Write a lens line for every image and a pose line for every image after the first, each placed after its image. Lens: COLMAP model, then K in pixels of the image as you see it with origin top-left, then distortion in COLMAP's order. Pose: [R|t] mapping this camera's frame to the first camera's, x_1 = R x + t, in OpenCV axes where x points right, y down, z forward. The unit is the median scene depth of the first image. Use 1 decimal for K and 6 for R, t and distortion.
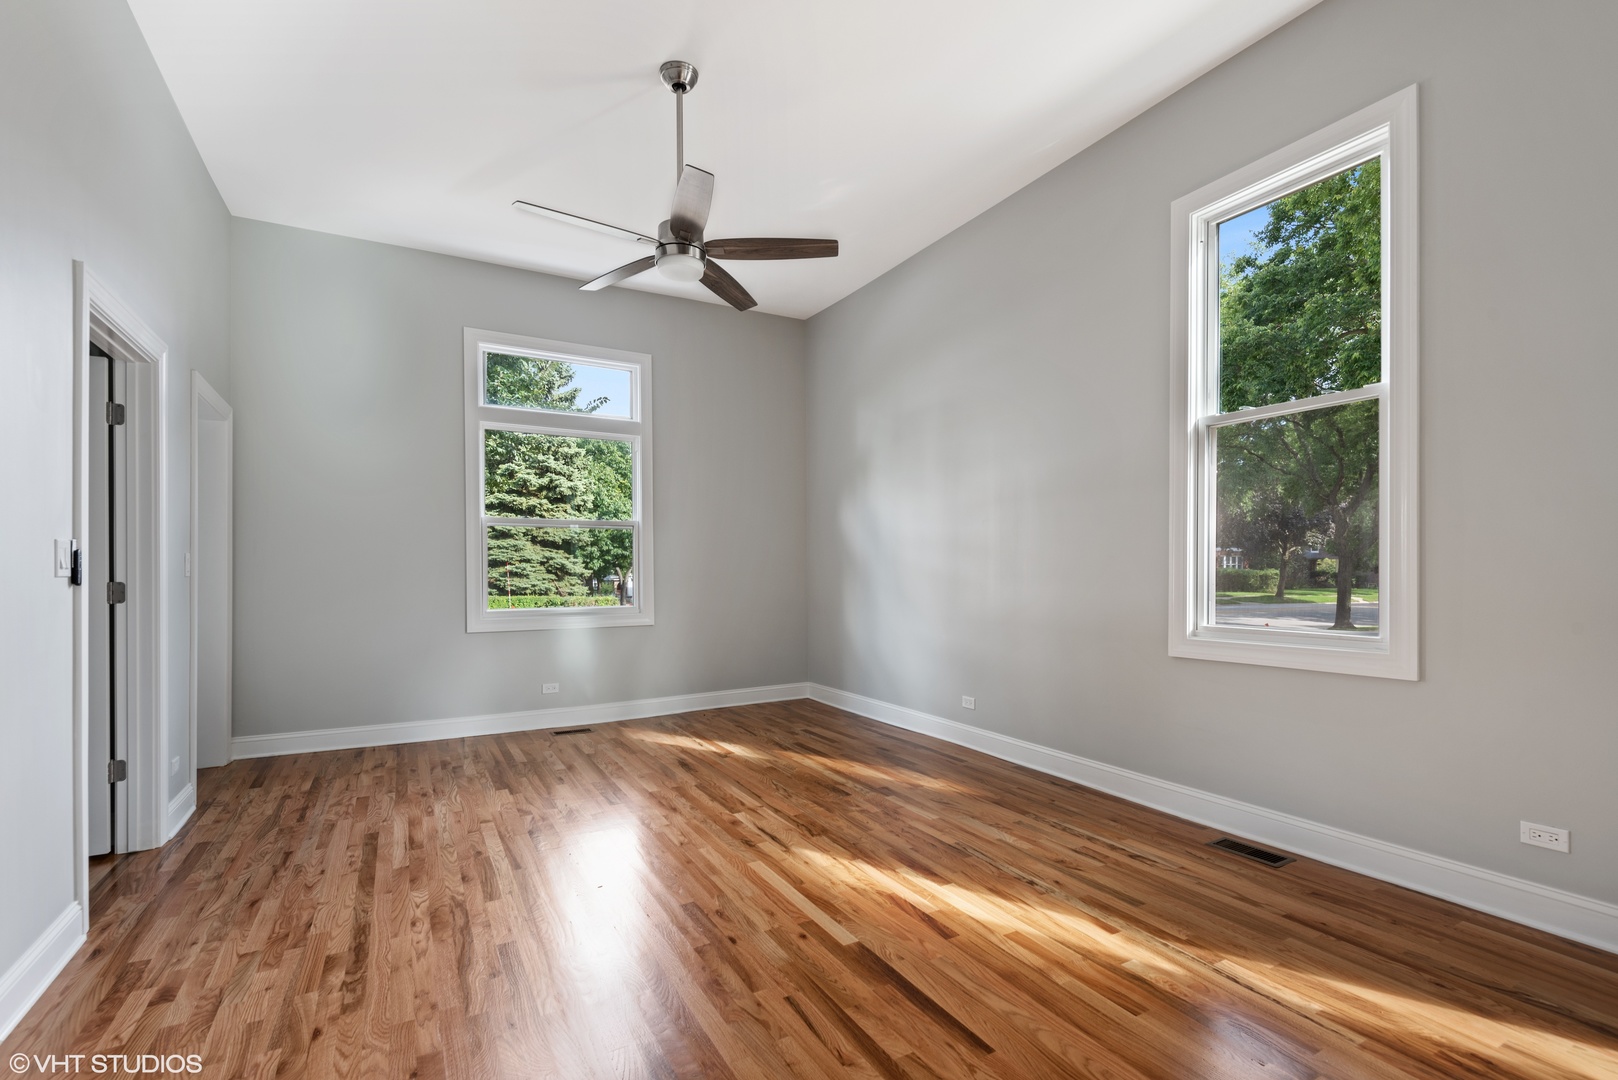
lens RADIAL K [[741.7, 0, 833.1], [0, 741.7, 566.8], [0, 0, 1]] dist [0.016337, 0.000879]
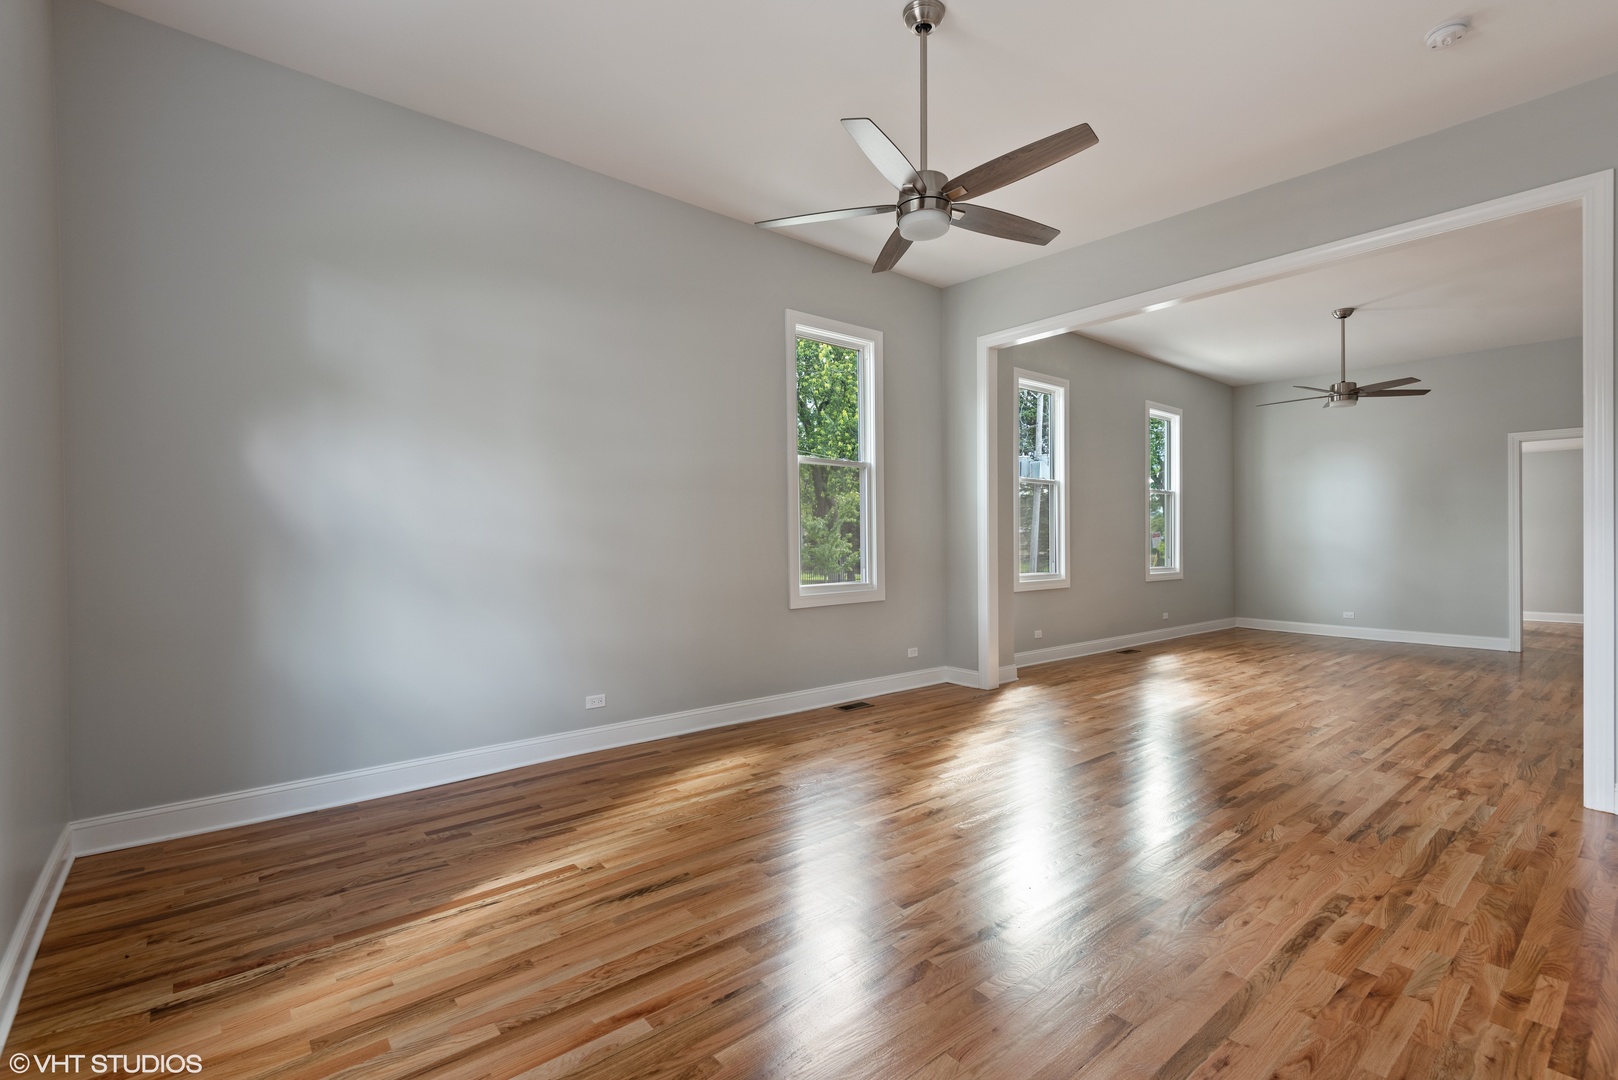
lens RADIAL K [[741.7, 0, 803.4], [0, 741.7, 539.8], [0, 0, 1]] dist [0.016337, 0.000879]
pose [[-0.171933, 0.004856, 0.985097, -1.217418], [0.005660, 0.999976, -0.003941, -0.009452], [-0.985092, 0.004898, -0.171956, 1.485286]]
